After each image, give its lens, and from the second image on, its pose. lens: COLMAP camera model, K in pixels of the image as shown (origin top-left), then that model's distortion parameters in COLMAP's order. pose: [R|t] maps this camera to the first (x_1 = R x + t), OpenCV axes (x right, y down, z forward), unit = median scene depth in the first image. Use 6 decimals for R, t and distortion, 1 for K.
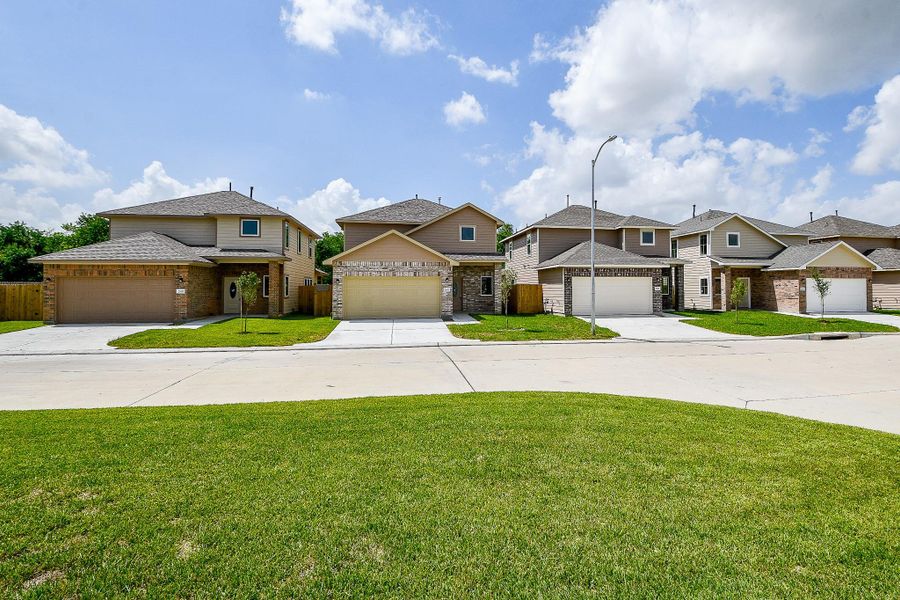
lens RADIAL K [[416.3, 0, 456.3], [0, 416.3, 302.0], [0, 0, 1]] dist [0.017968, -0.024413]
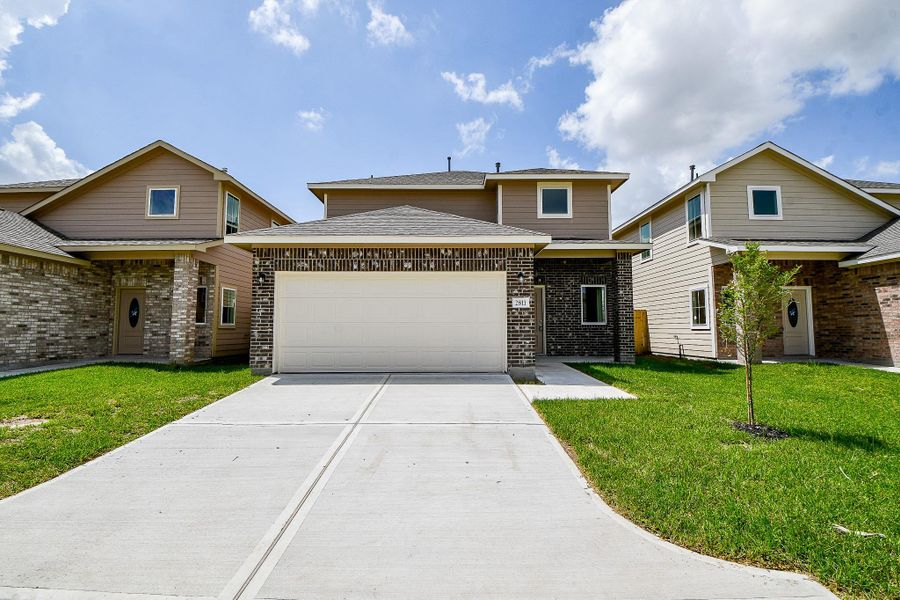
lens RADIAL K [[362.4, 0, 448.6], [0, 362.4, 323.2], [0, 0, 1]] dist [0.001490, -0.013509]
pose [[0.983909, -0.001140, -0.178667, 0.413600], [-0.007814, 0.998748, -0.049409, 0.001842], [0.178499, 0.050010, 0.982668, 0.590474]]
